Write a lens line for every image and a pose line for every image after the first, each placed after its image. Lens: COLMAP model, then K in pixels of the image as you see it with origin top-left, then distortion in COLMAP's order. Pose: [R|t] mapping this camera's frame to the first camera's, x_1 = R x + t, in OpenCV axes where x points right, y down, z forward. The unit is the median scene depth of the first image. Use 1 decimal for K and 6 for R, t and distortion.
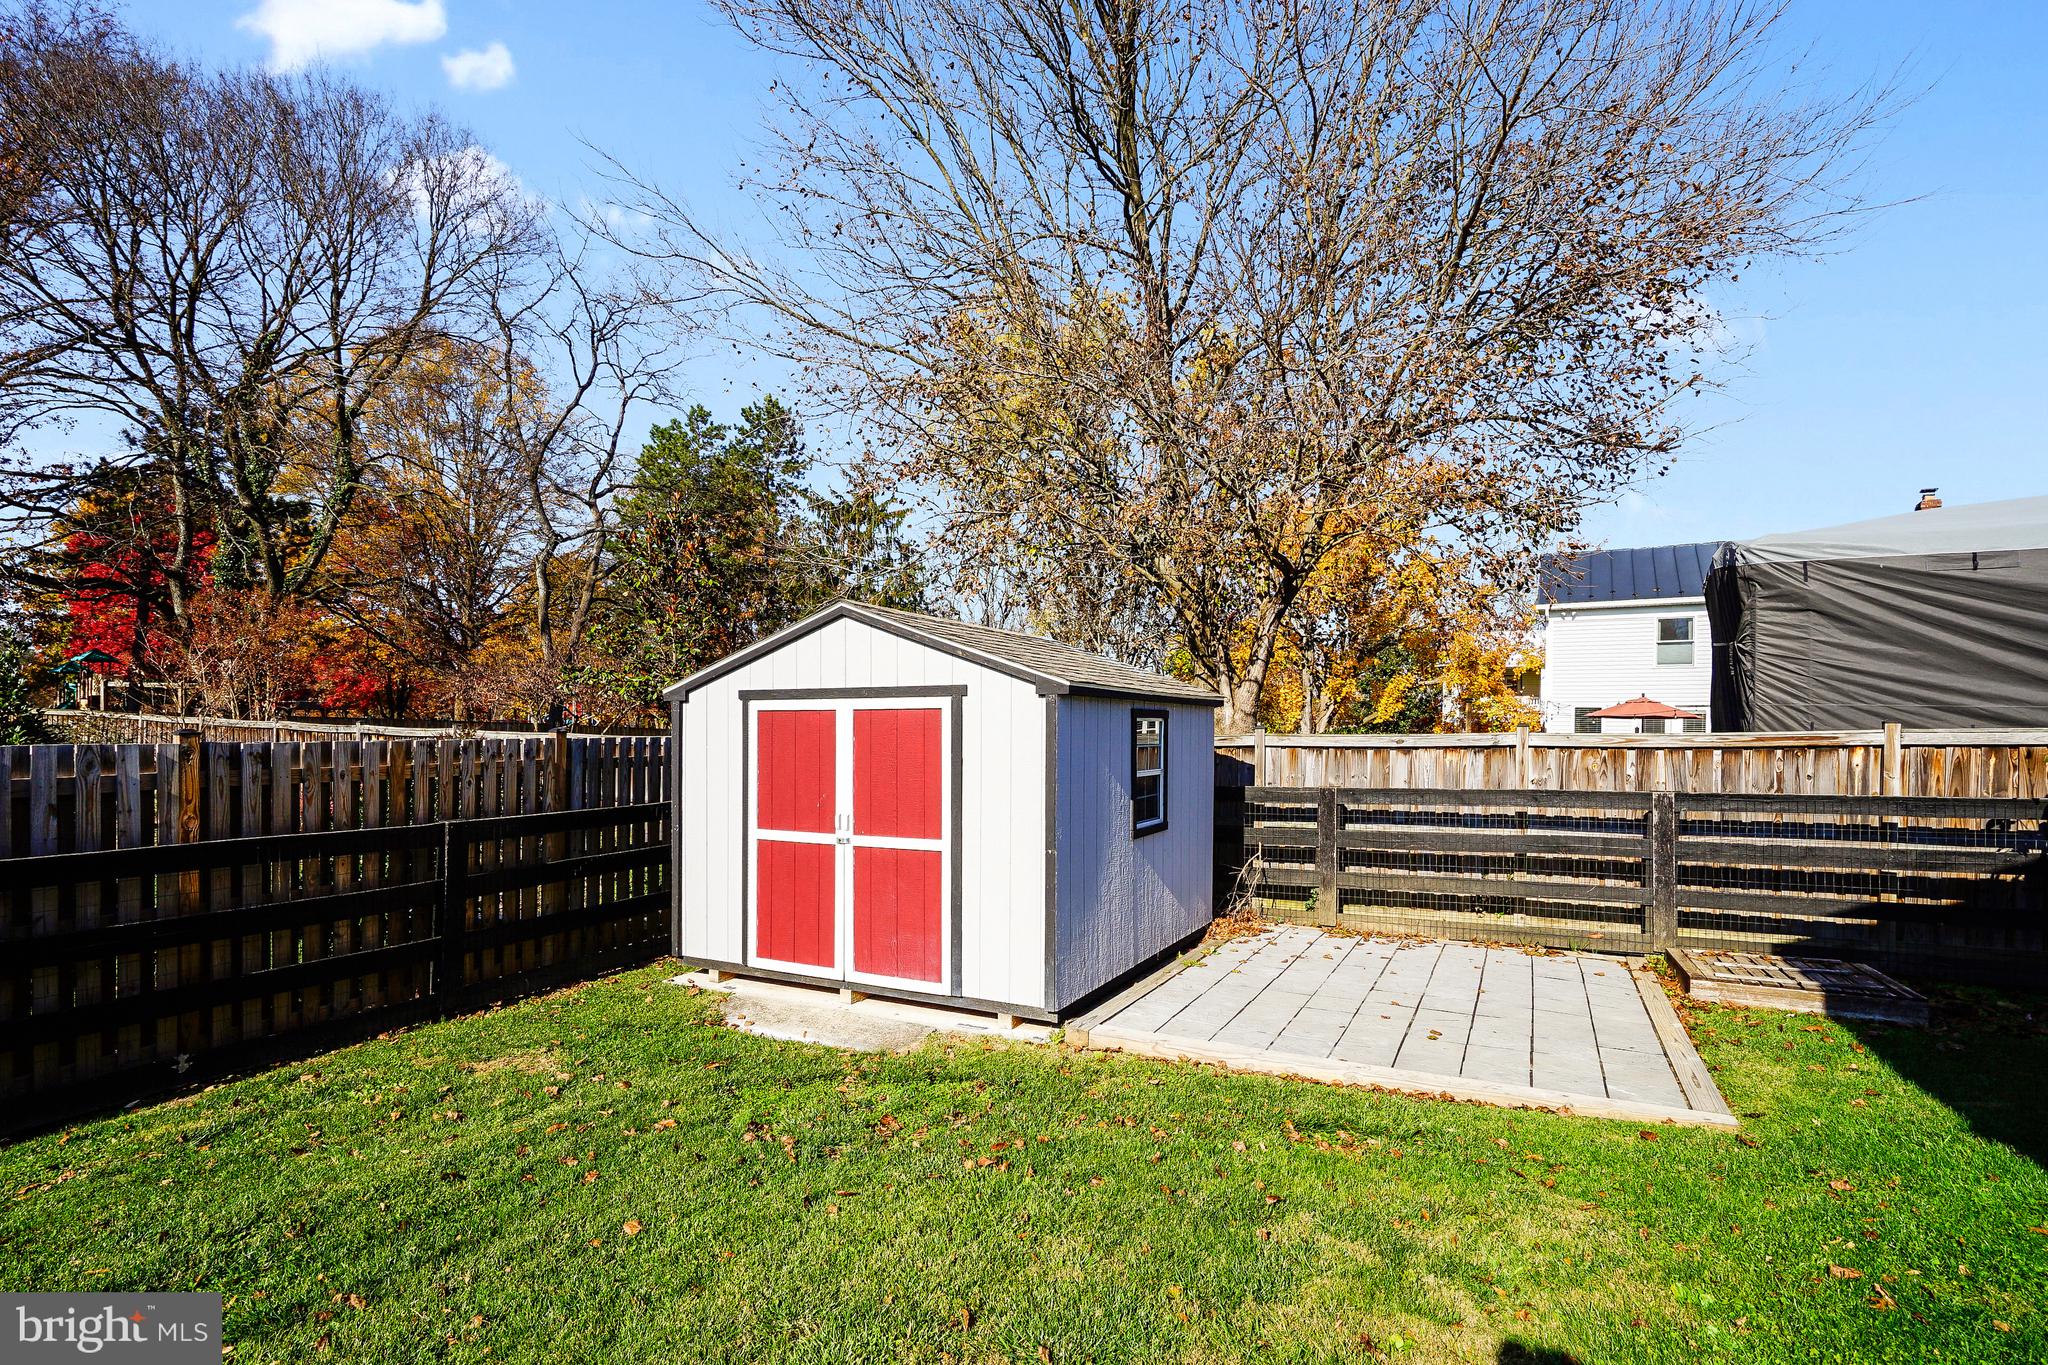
lens RADIAL K [[966.3, 0, 1024.3], [0, 966.3, 731.1], [0, 0, 1]] dist [-0.001640, -0.000285]
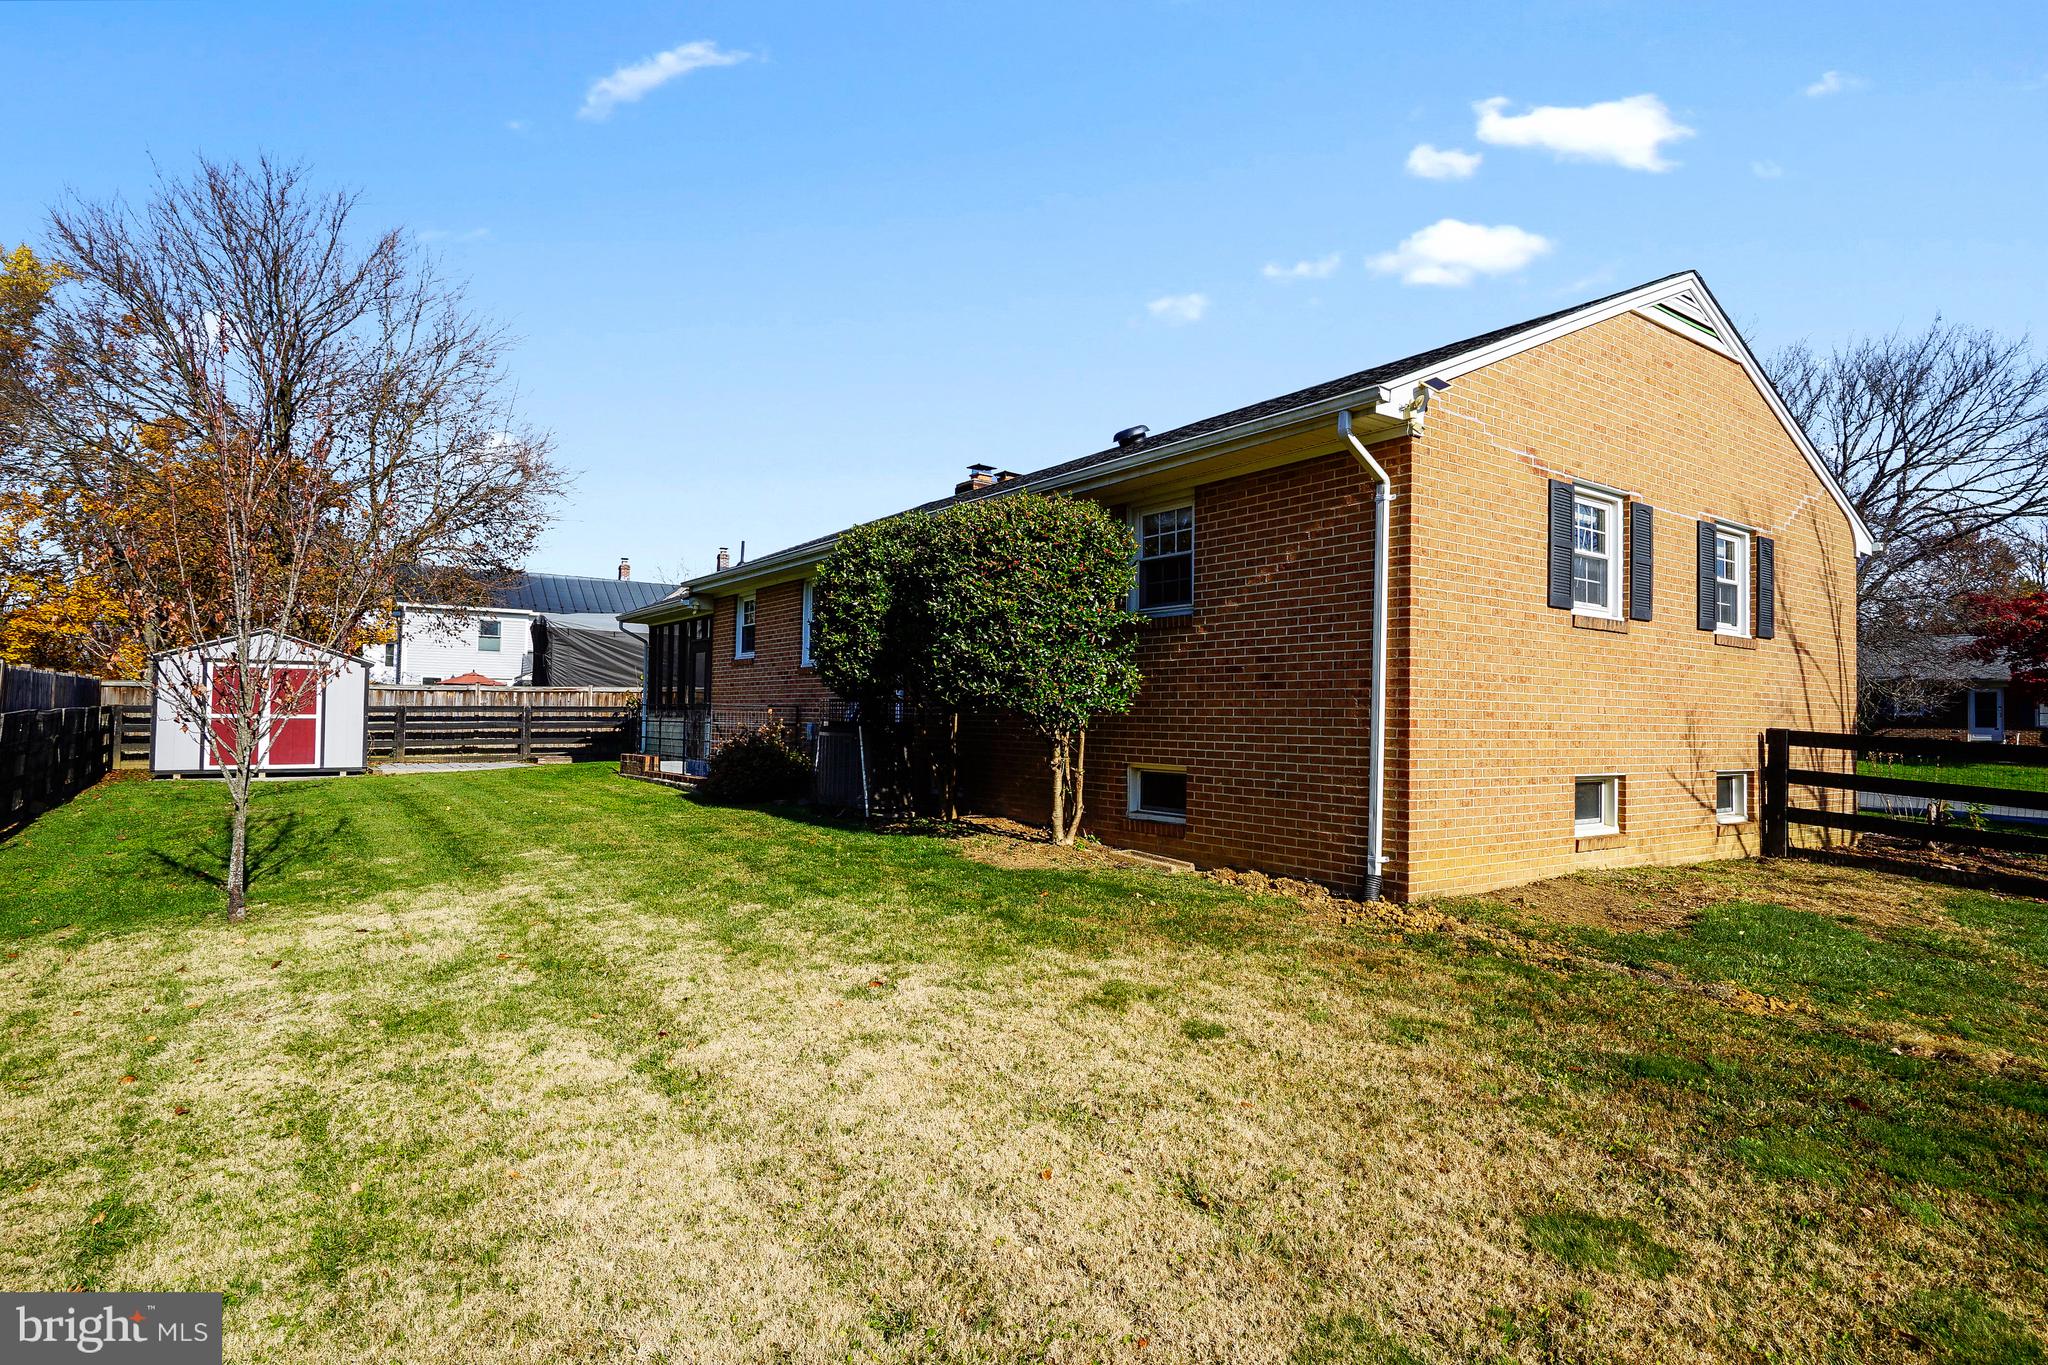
lens RADIAL K [[1041.6, 0, 1030.5], [0, 1041.6, 674.5], [0, 0, 1]] dist [0.000477, 0.000146]
pose [[0.443815, 0.033694, 0.895485, -1.421109], [-0.007509, 0.999398, -0.033882, 0.059901], [-0.896087, 0.008313, 0.443801, -1.689890]]
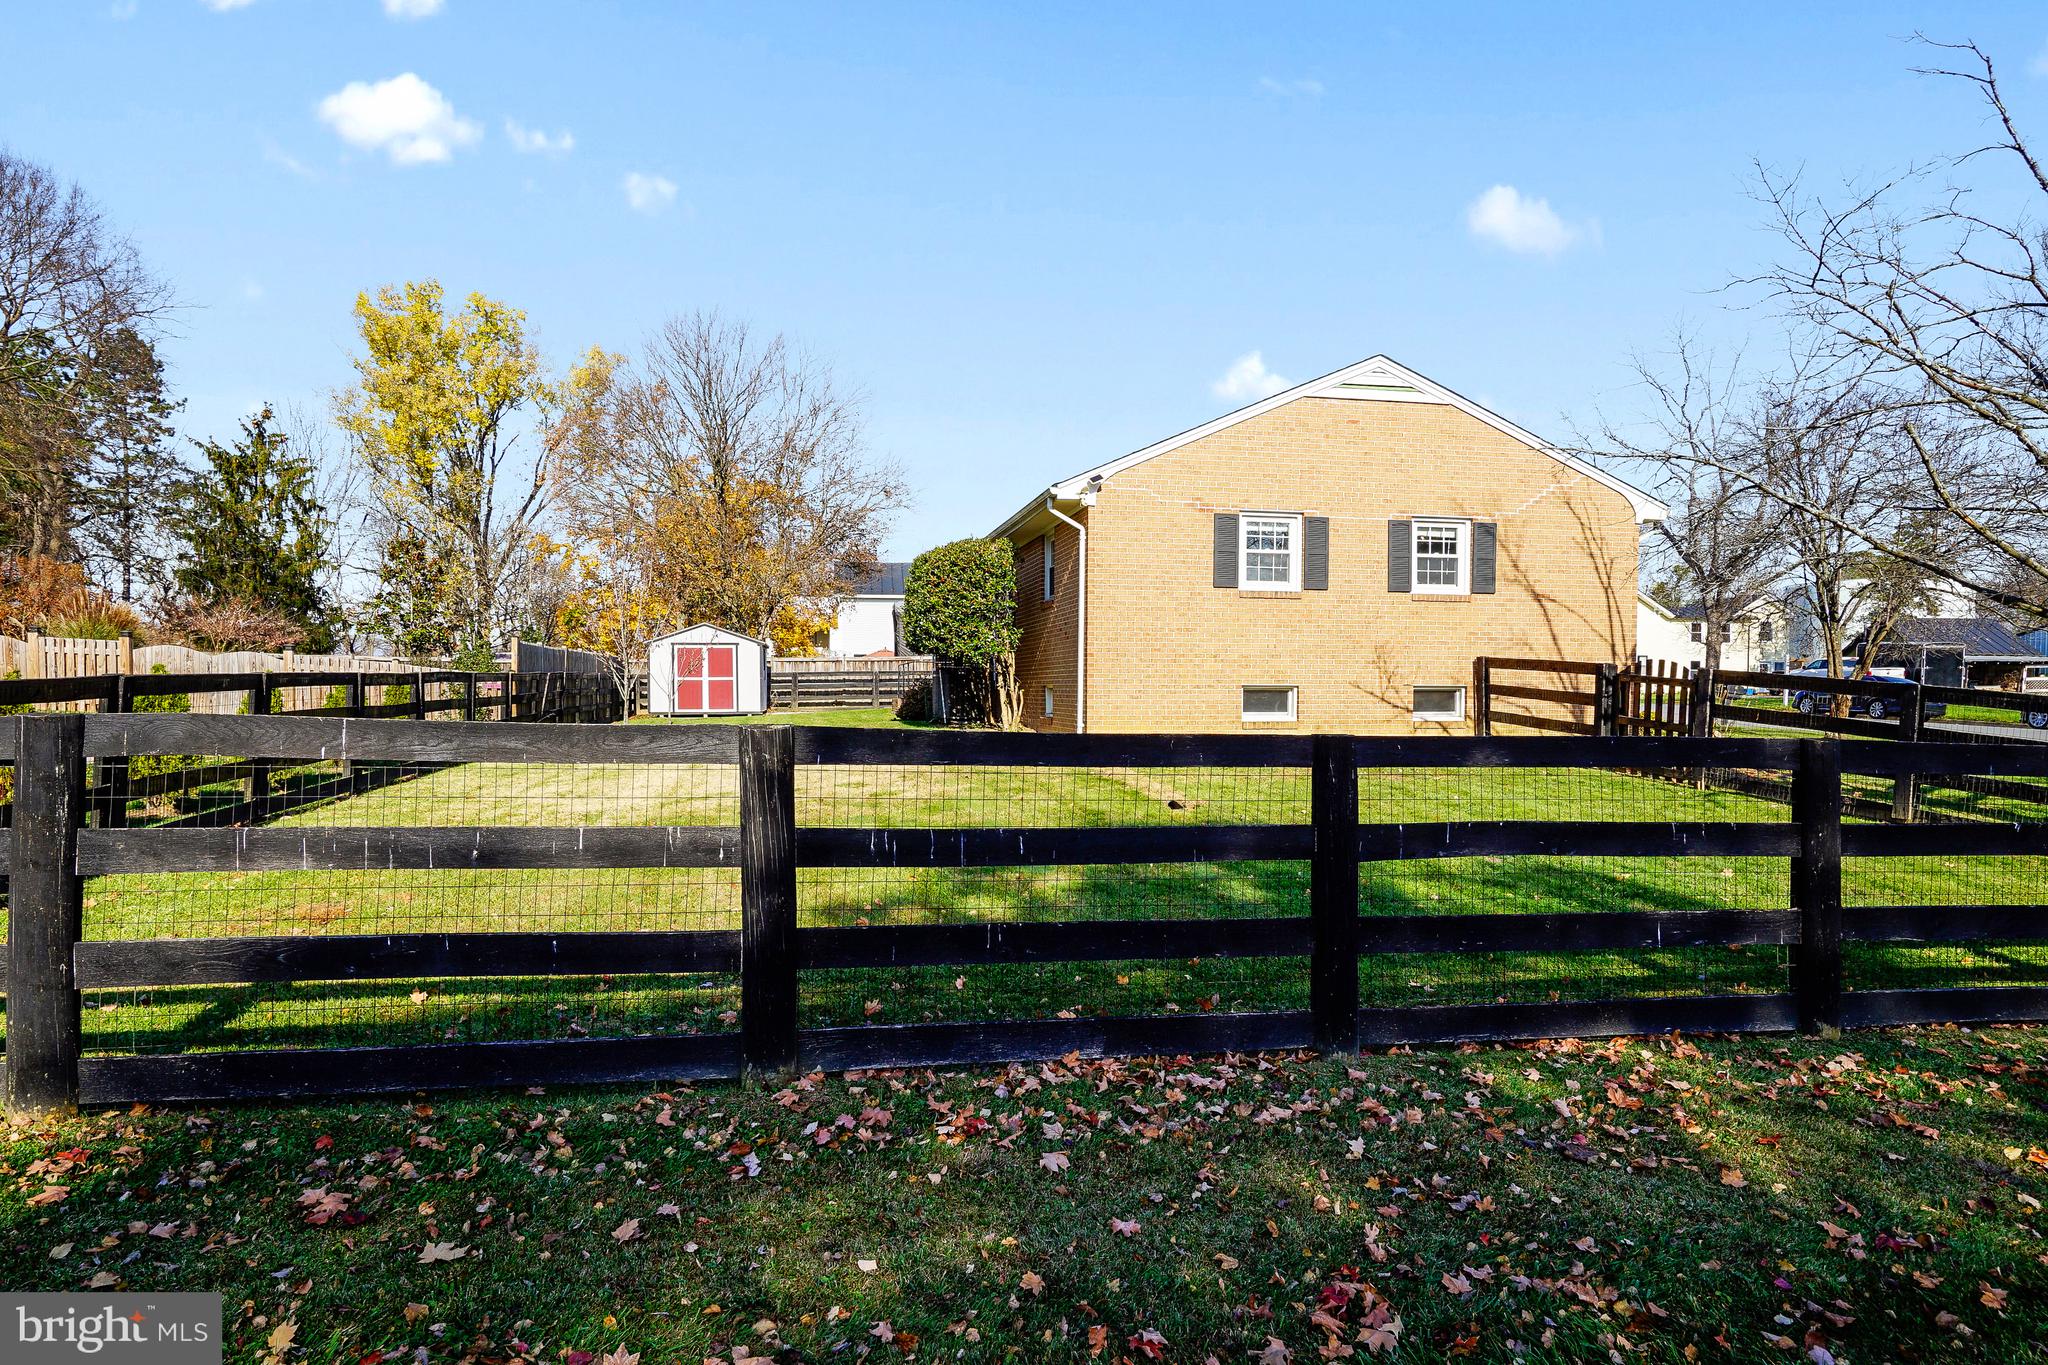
lens RADIAL K [[1175.5, 0, 1024.0], [0, 1175.5, 682.5], [0, 0, 1]] dist [0.000037, -0.000053]
pose [[0.784095, -0.005159, 0.620620, -1.764863], [0.007896, 0.999967, -0.001663, 0.115400], [-0.620591, 0.006205, 0.784110, -3.002744]]
